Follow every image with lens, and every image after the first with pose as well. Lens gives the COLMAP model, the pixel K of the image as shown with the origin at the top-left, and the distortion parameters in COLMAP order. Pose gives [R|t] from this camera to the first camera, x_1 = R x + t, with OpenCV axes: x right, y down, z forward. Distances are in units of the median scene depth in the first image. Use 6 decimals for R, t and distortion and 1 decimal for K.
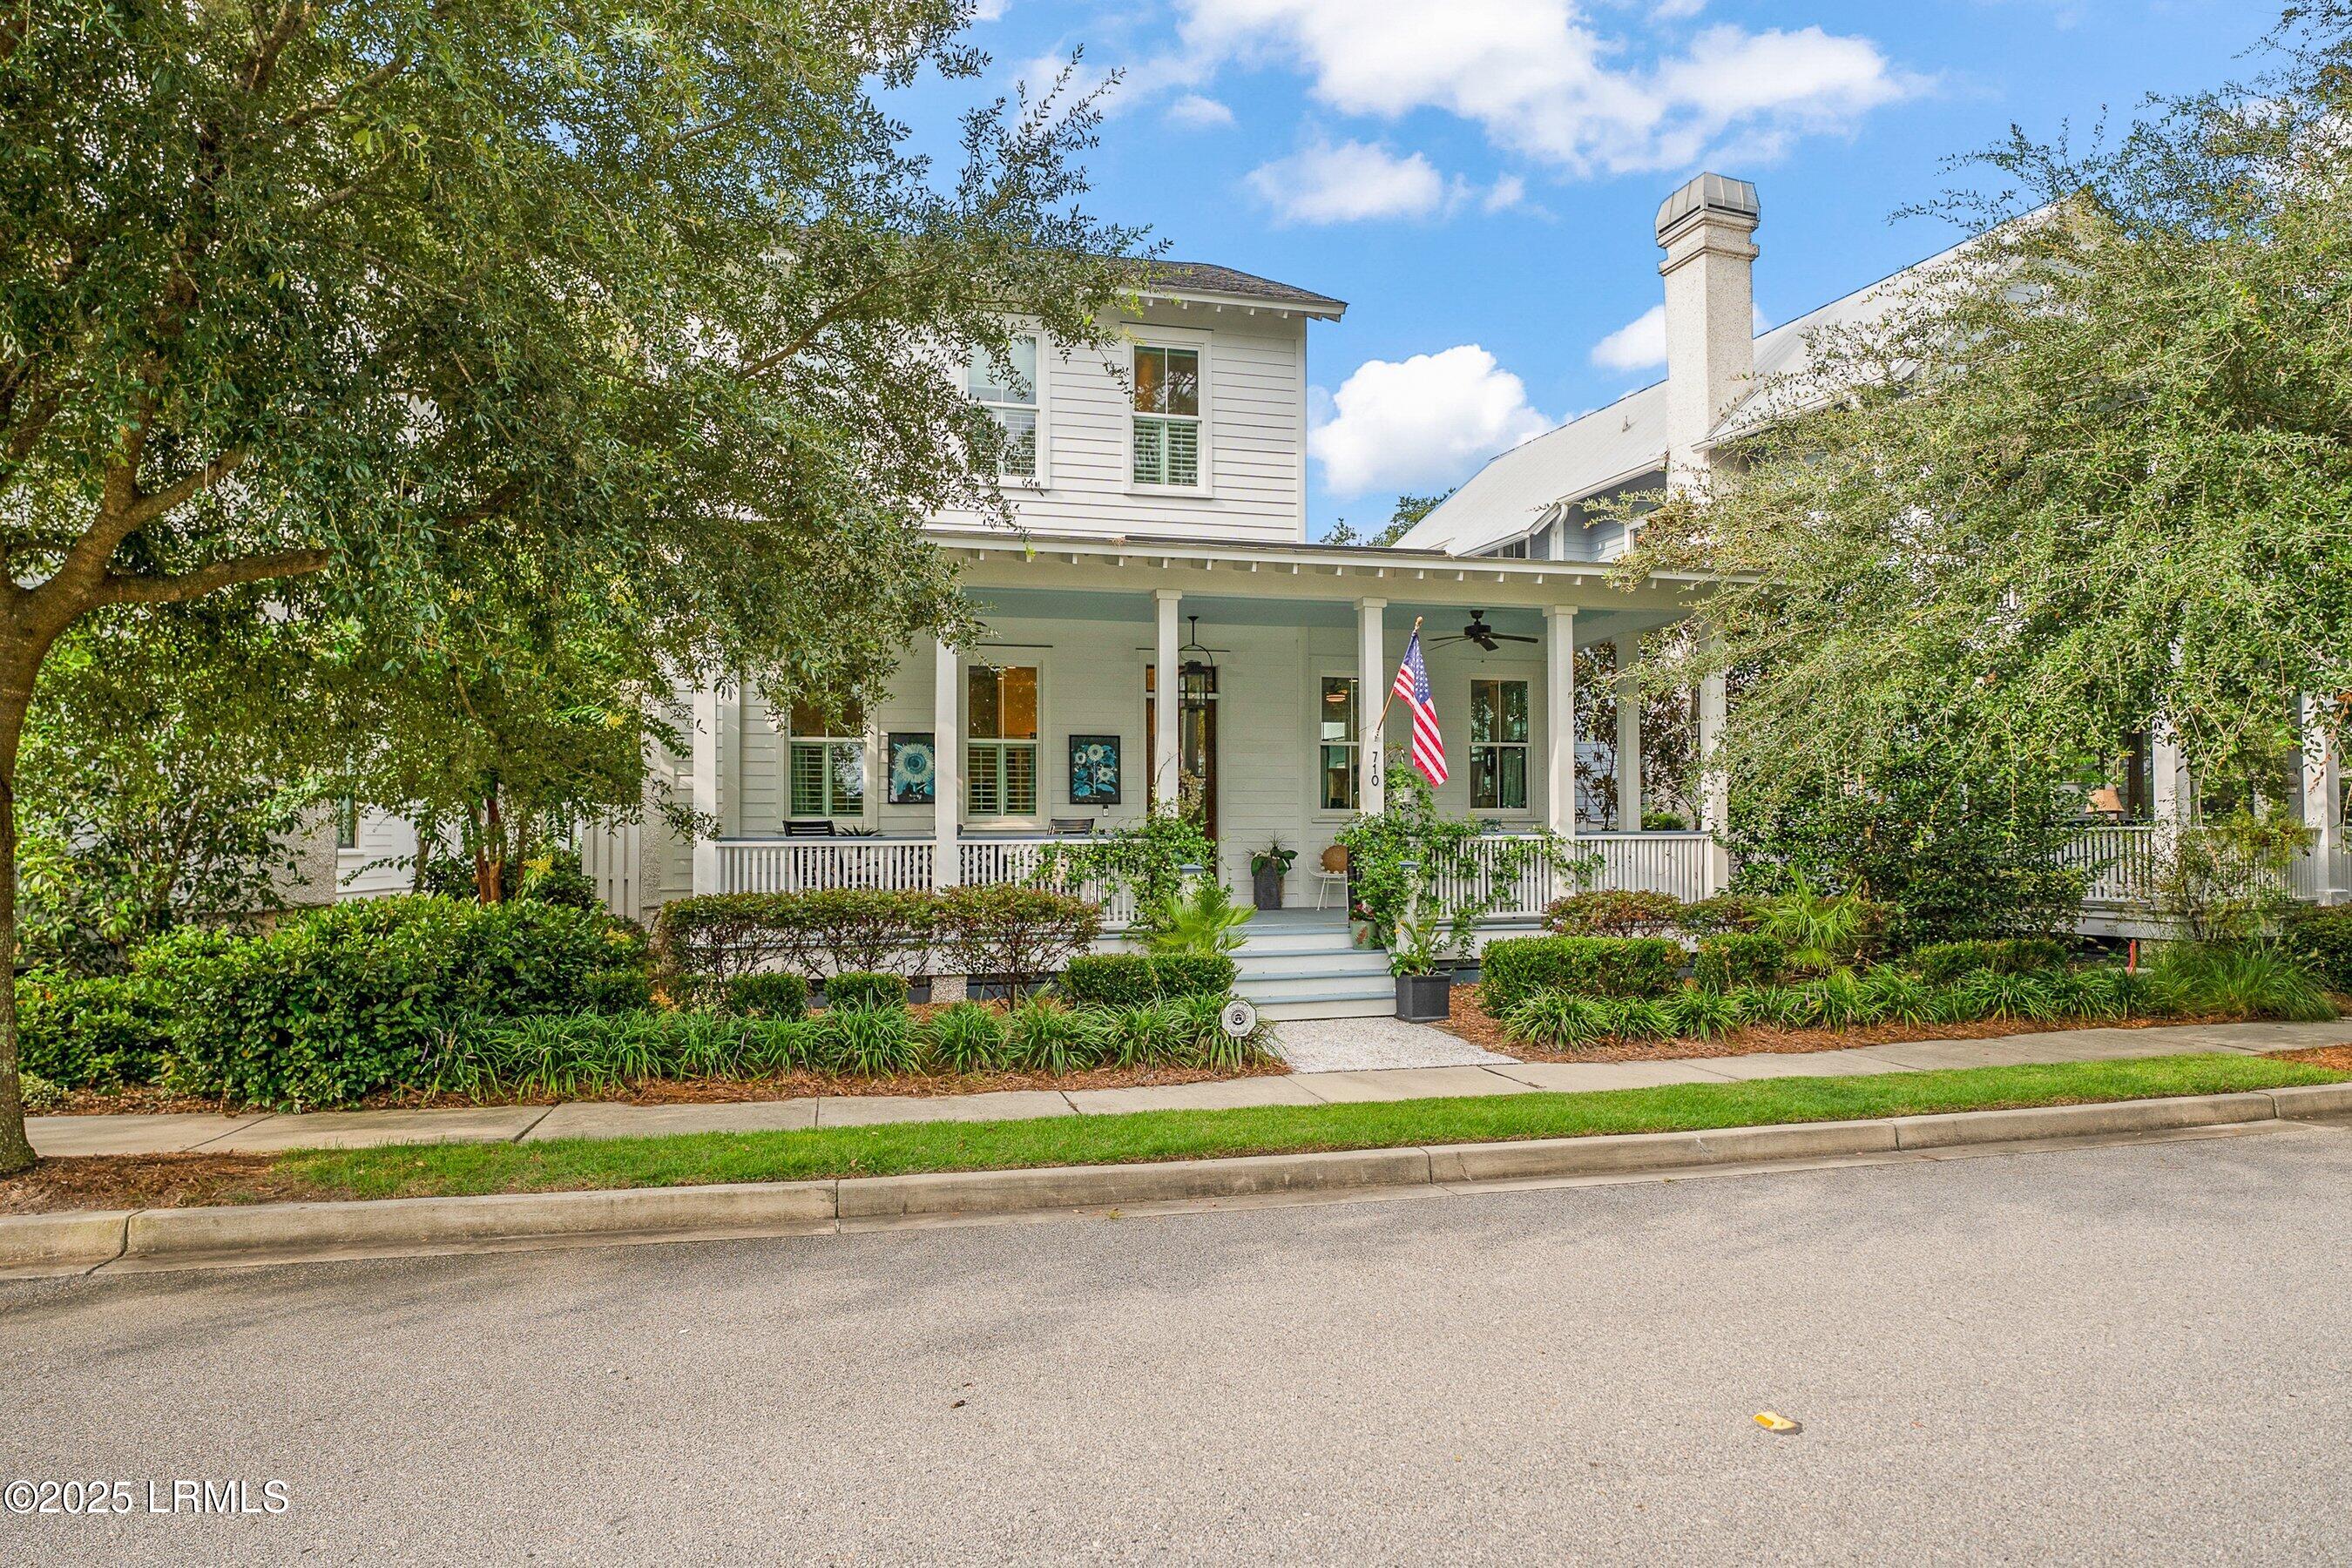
lens RADIAL K [[1128.0, 0, 1176.1], [0, 1128.0, 744.6], [0, 0, 1]] dist [-0.004347, -0.000976]
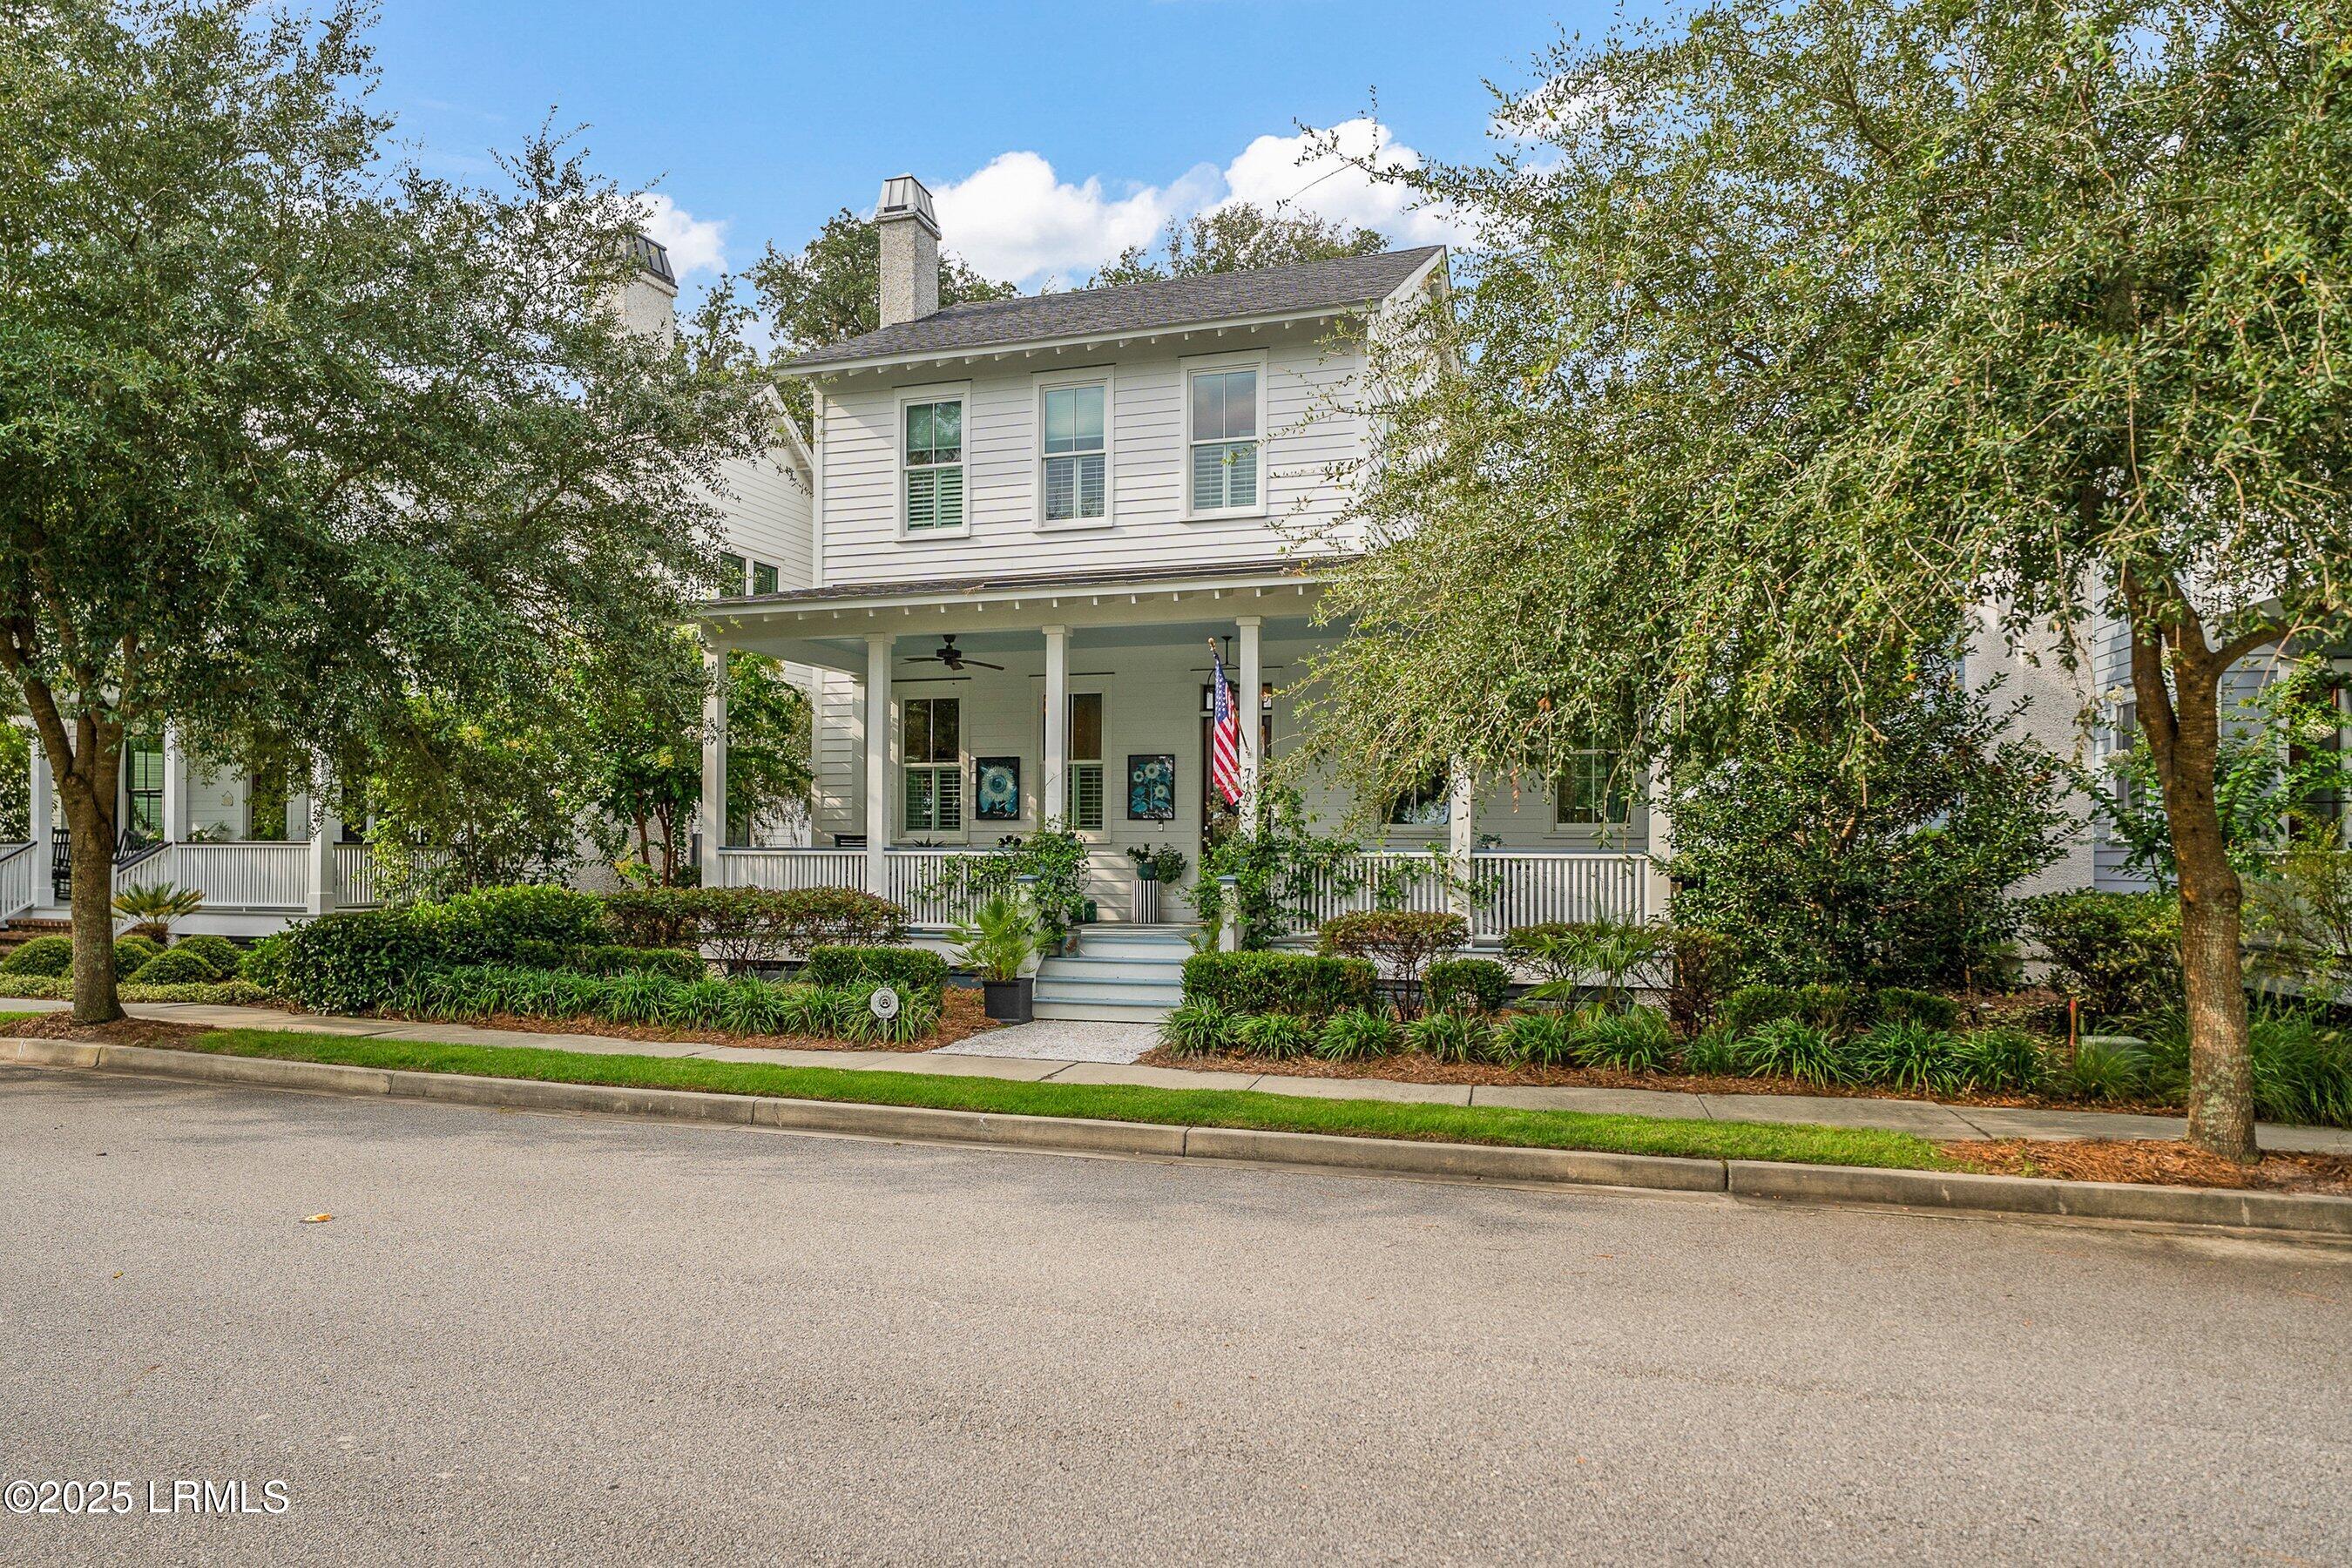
lens RADIAL K [[1162.3, 0, 1175.7], [0, 1162.3, 852.1], [0, 0, 1]] dist [-0.000589, -0.000417]
pose [[0.901316, 0.010025, -0.433046, 0.580532], [0.024598, 0.996934, 0.074277, 0.003465], [0.432463, -0.077600, 0.898306, 0.036961]]
